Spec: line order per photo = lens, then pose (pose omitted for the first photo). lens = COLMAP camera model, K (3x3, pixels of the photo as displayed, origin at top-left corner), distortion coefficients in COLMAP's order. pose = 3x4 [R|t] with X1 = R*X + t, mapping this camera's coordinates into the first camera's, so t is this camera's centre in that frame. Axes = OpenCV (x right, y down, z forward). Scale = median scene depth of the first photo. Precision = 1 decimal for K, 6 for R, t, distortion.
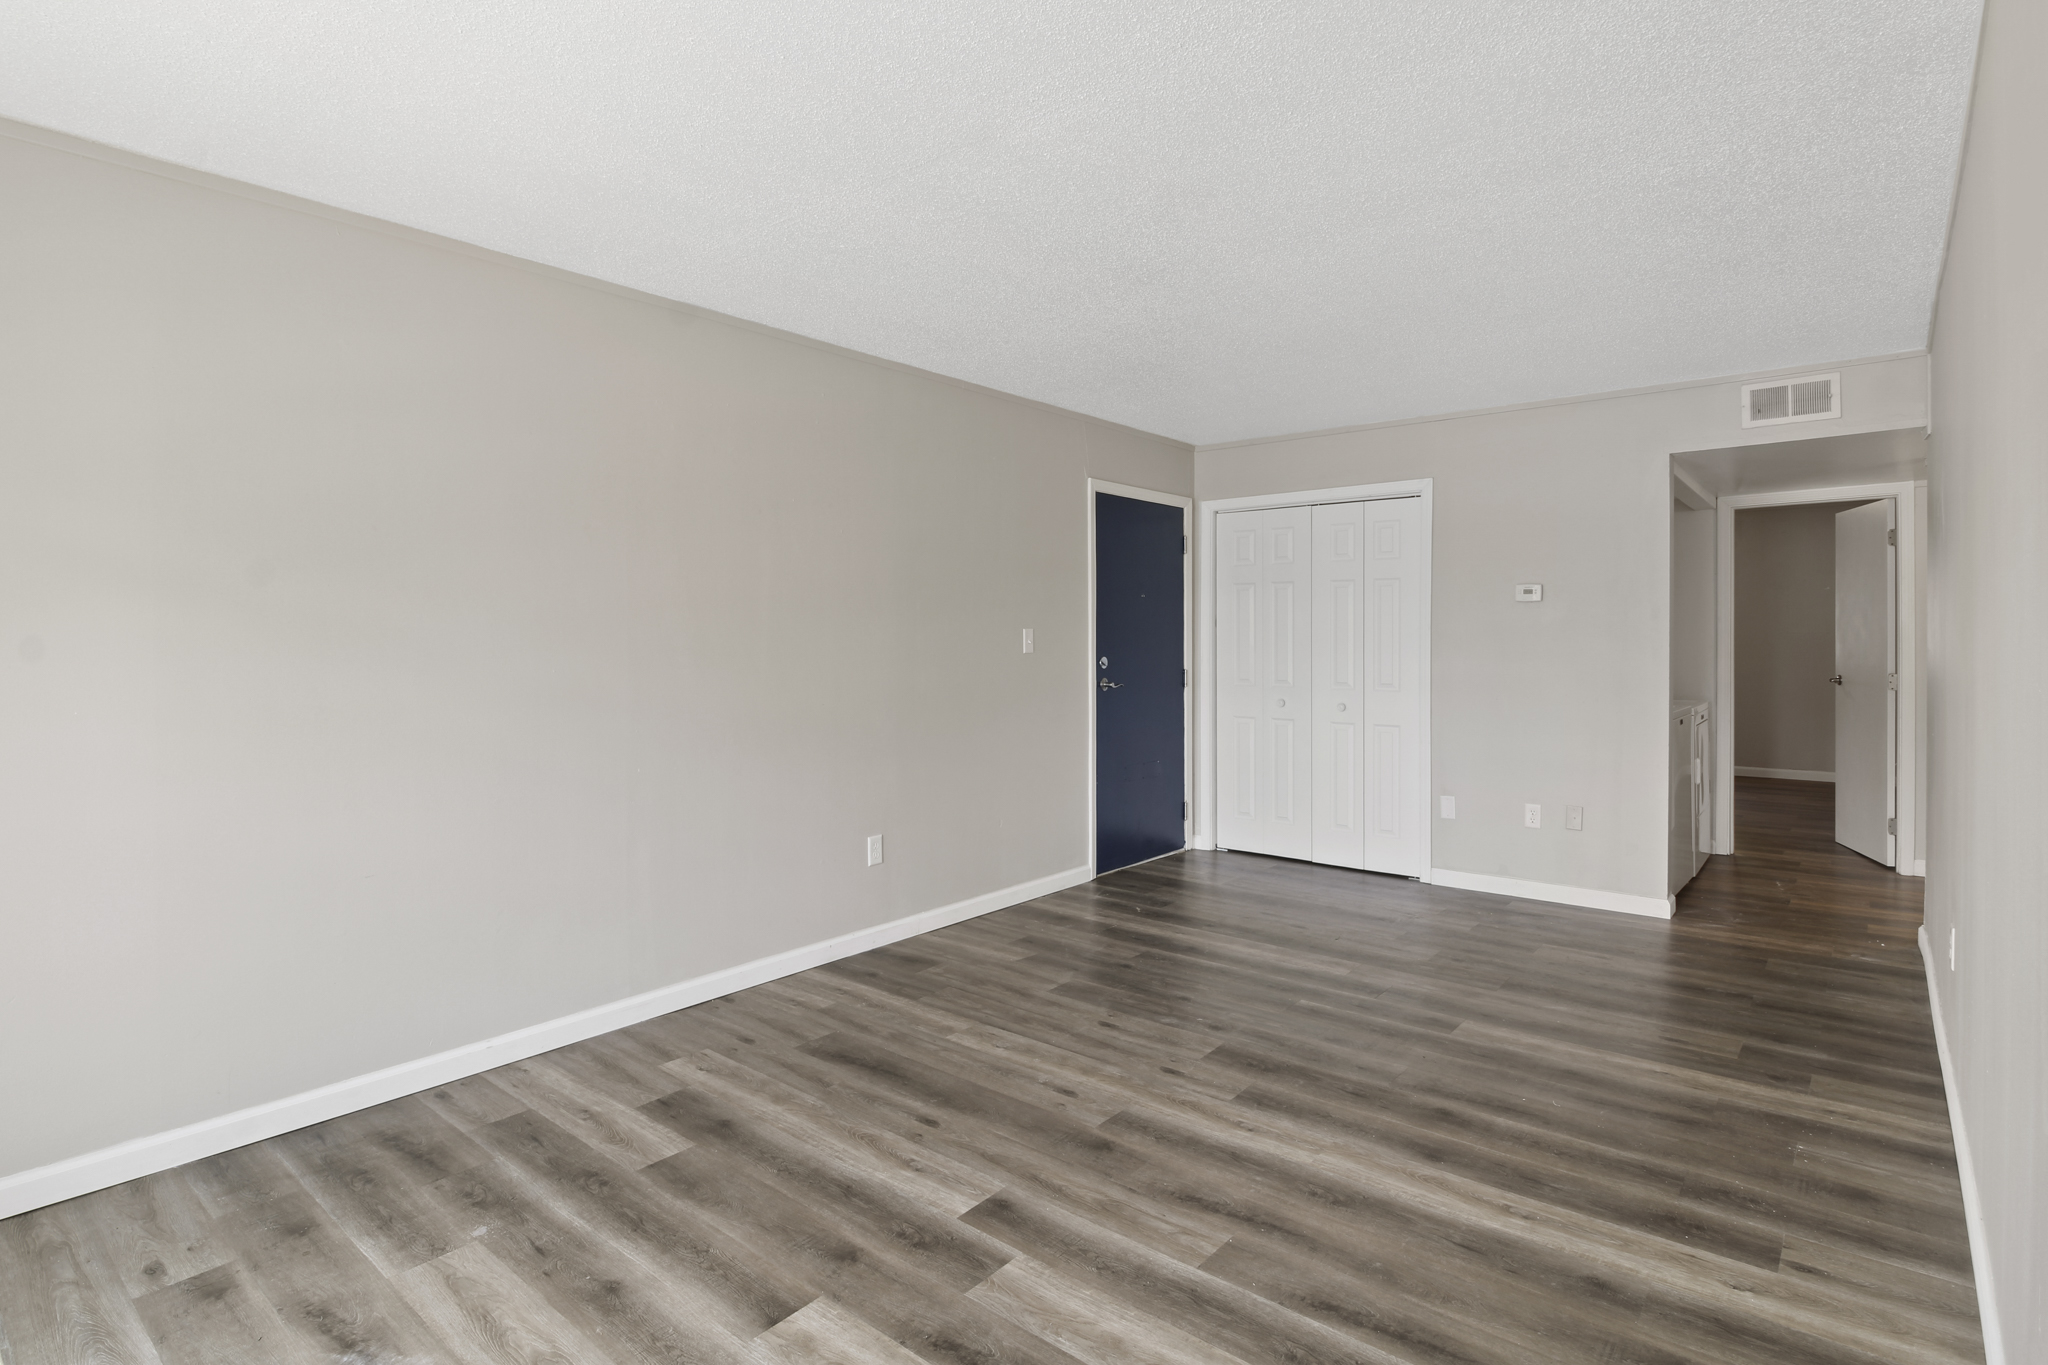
lens RADIAL K [[1038.3, 0, 1029.9], [0, 1038.3, 629.1], [0, 0, 1]] dist [0.002355, -0.012690]
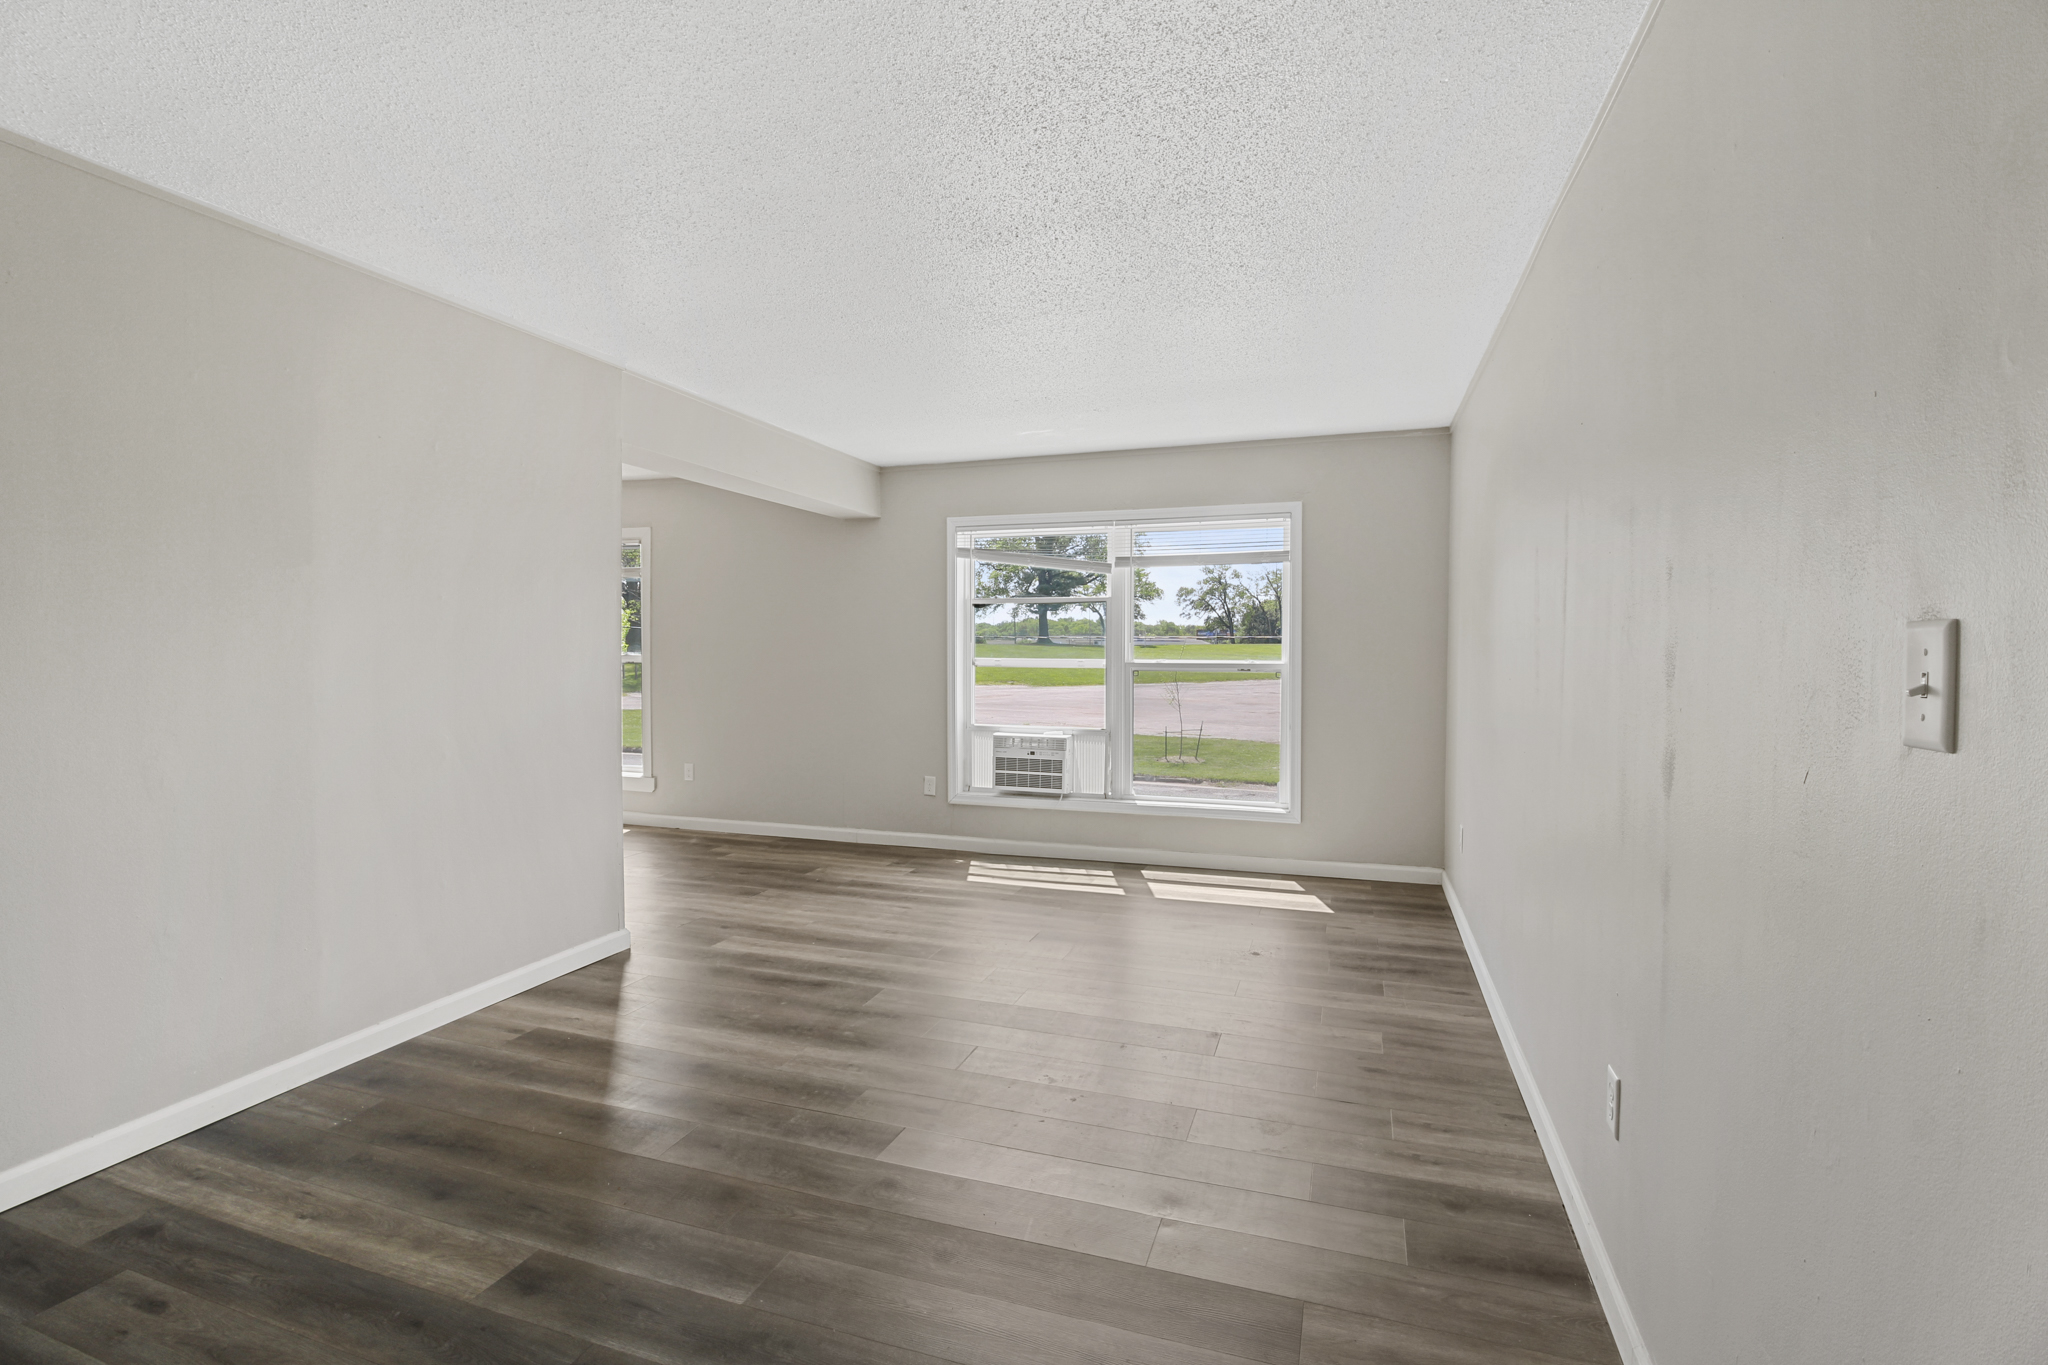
lens RADIAL K [[939.5, 0, 1024.0], [0, 939.5, 682.5], [0, 0, 1]] dist [-0.000410, -0.000145]
pose [[-0.936586, 0.016205, -0.350064, 0.393481], [0.002216, 0.999184, 0.040326, 0.006641], [0.350432, 0.036993, -0.935857, 2.048016]]
